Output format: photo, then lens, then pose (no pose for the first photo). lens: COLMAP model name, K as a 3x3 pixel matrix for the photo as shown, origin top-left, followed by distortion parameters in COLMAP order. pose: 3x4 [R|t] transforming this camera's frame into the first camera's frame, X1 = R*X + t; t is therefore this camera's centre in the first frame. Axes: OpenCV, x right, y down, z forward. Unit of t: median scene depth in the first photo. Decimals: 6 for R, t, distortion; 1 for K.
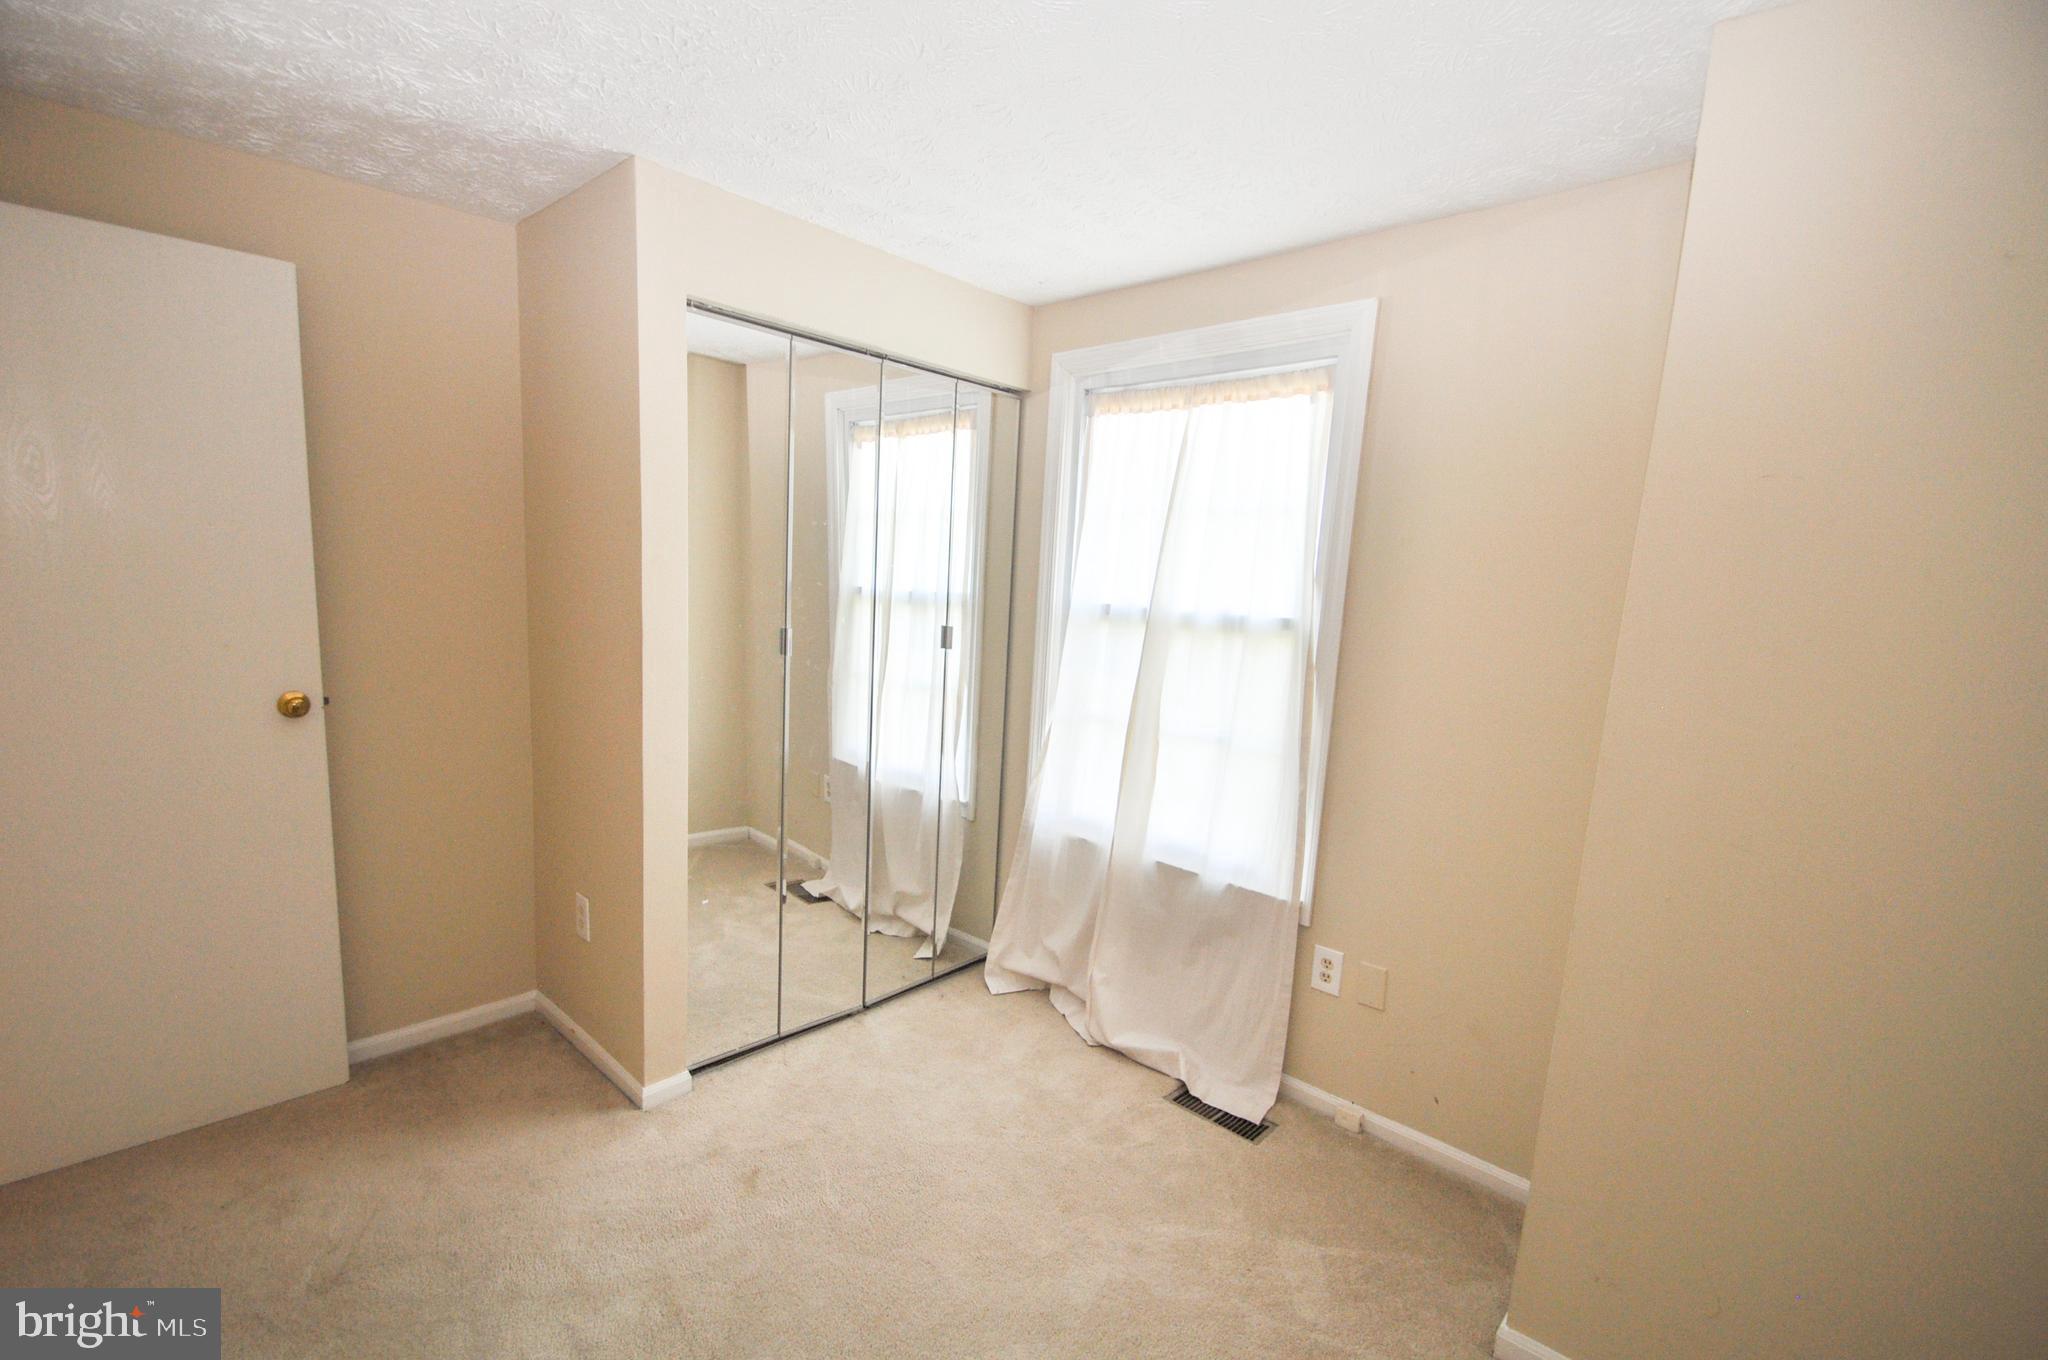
lens RADIAL K [[894.9, 0, 1006.5], [0, 894.9, 714.7], [0, 0, 1]] dist [0.015437, -0.020589]
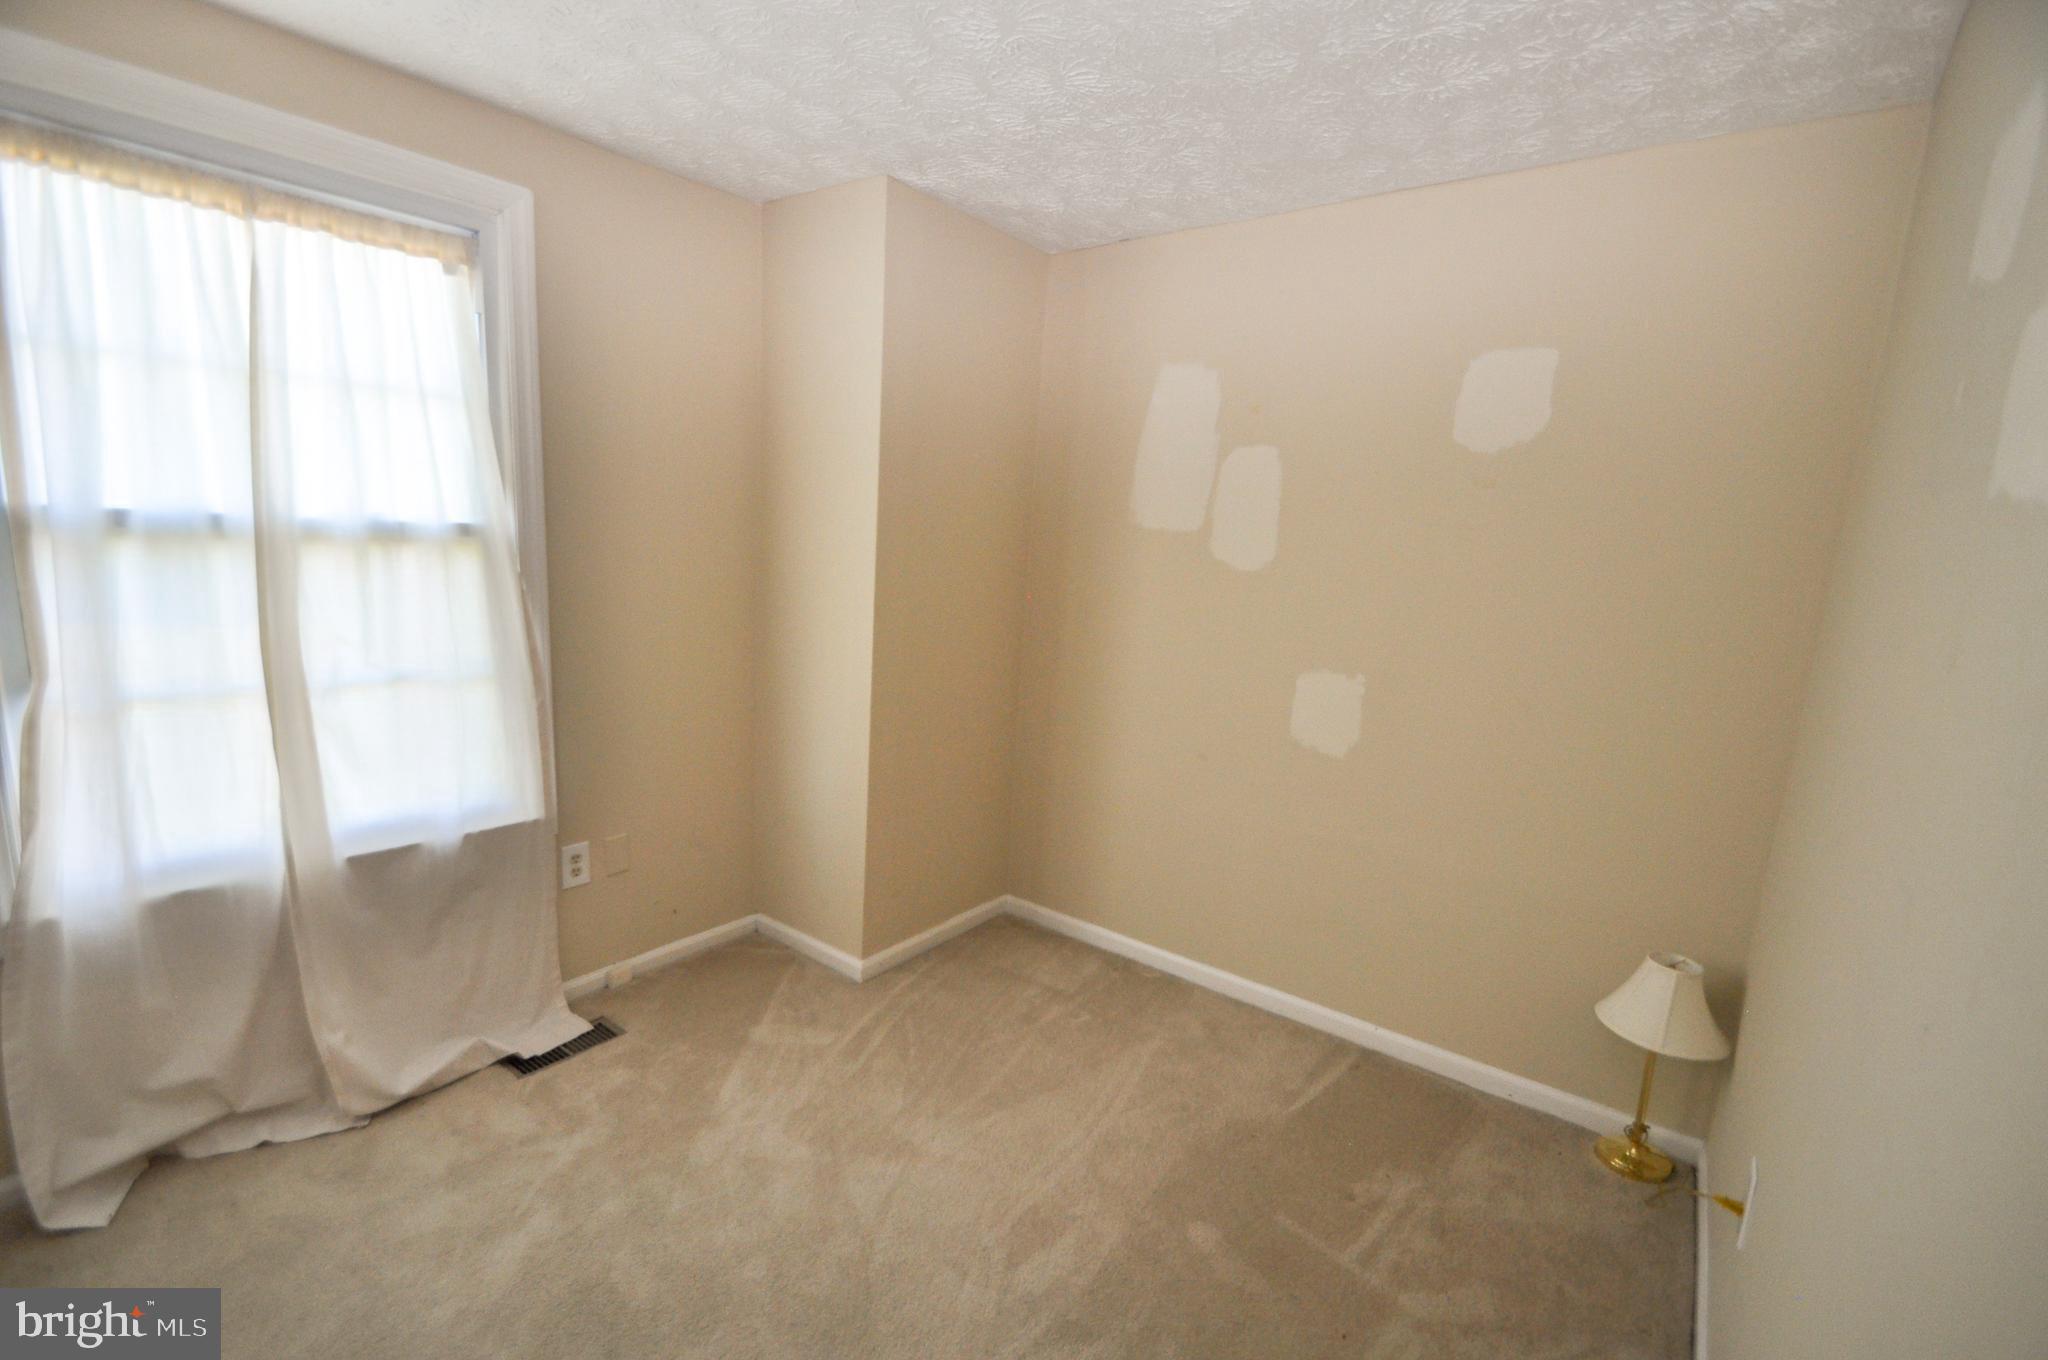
lens RADIAL K [[894.9, 0, 1006.5], [0, 894.9, 714.7], [0, 0, 1]] dist [0.015437, -0.020589]
pose [[-0.095323, -0.250383, 0.963443, -0.627598], [0.094365, 0.961219, 0.259141, -0.101939], [-0.990964, 0.115618, -0.067999, 0.535313]]
